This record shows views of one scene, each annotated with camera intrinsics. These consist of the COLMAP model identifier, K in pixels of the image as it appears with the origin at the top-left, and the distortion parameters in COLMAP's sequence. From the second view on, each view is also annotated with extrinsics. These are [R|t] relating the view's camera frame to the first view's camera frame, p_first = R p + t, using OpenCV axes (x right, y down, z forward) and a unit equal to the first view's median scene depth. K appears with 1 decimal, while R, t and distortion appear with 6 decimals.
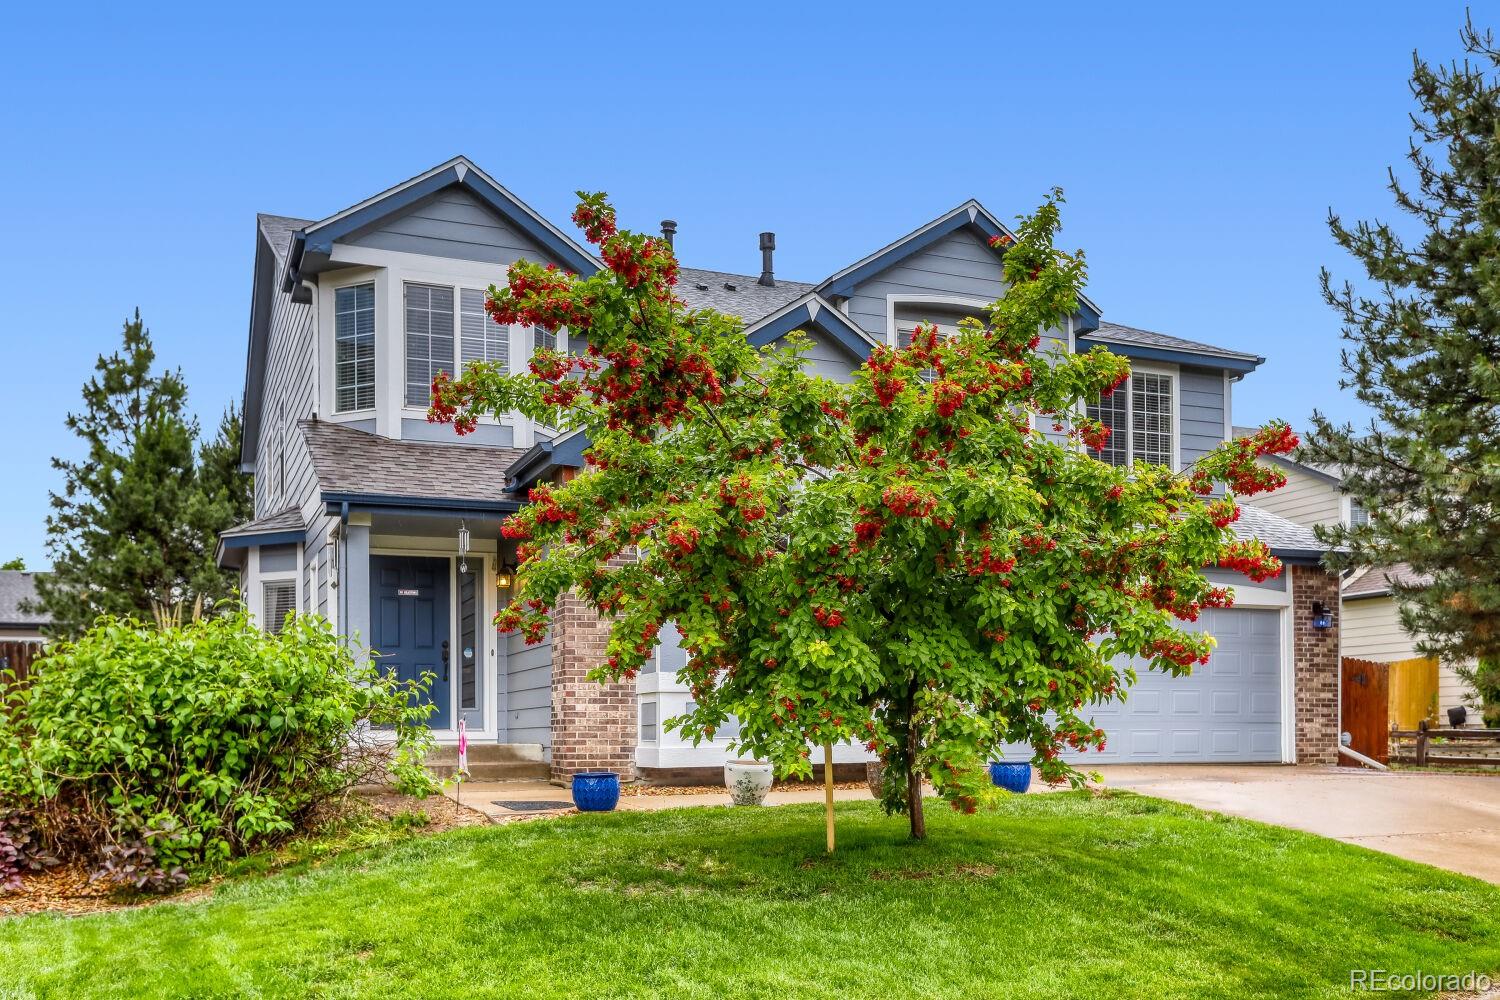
lens RADIAL K [[1379.2, 0, 749.8], [0, 1379.2, 500.6], [0, 0, 1]] dist [-0.001263, 0.000000]
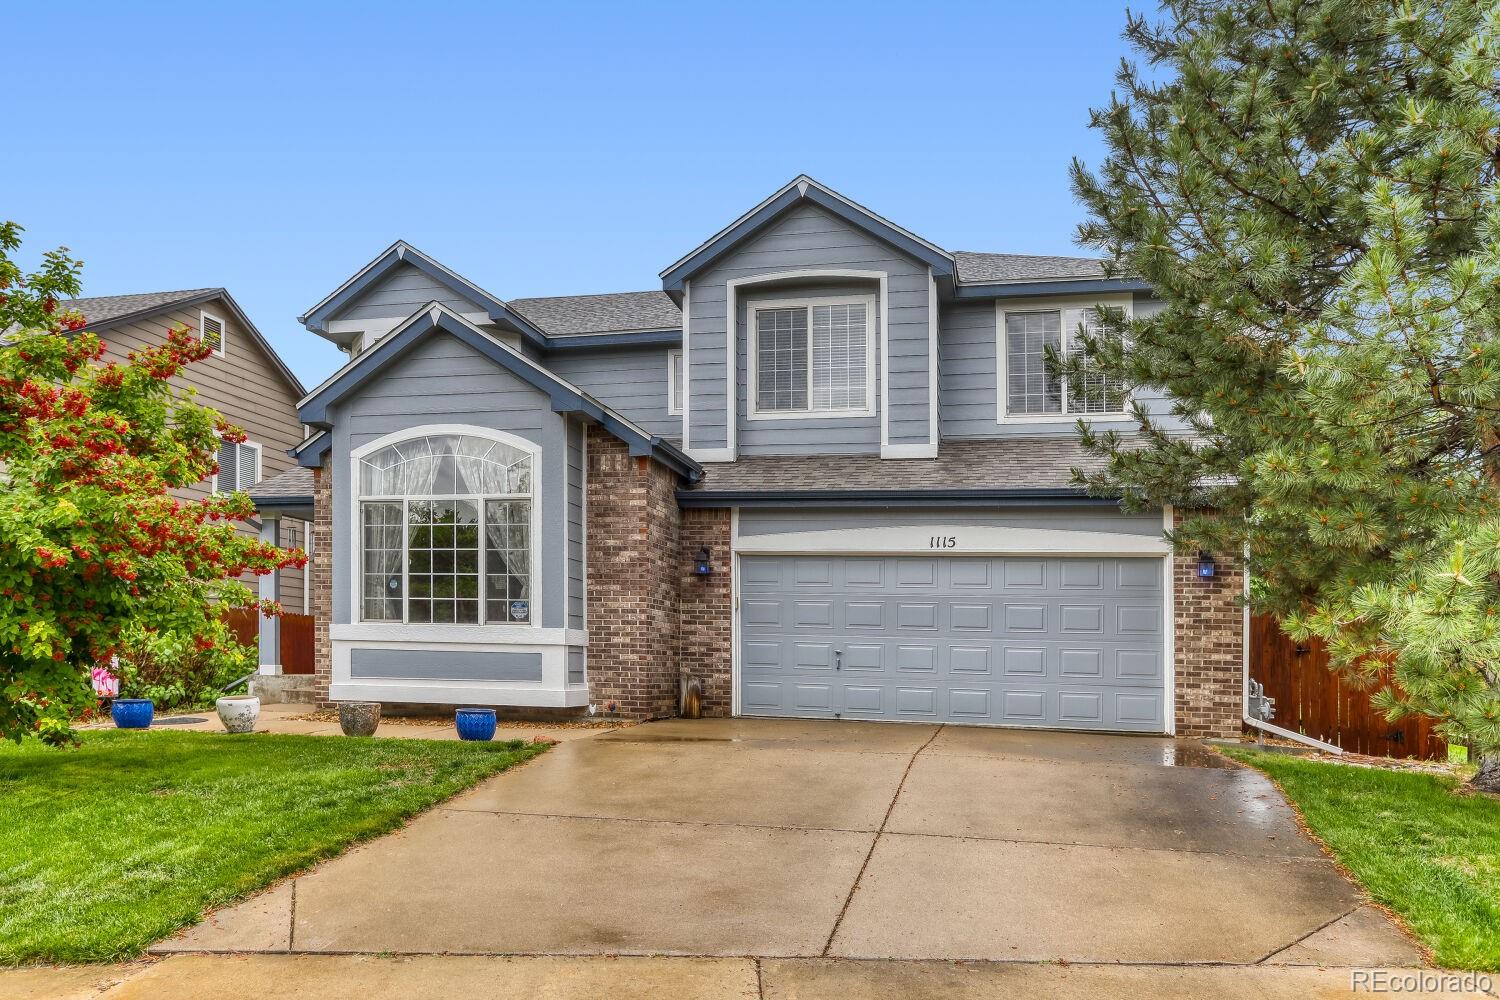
lens RADIAL K [[1087.2, 0, 750.0], [0, 1087.2, 501.5], [0, 0, 1]] dist [-0.000380, 0.000203]
pose [[0.806002, -0.063140, -0.588536, 0.585905], [0.066310, 0.997667, -0.016221, 0.038250], [0.588187, -0.025952, 0.808308, 0.298049]]
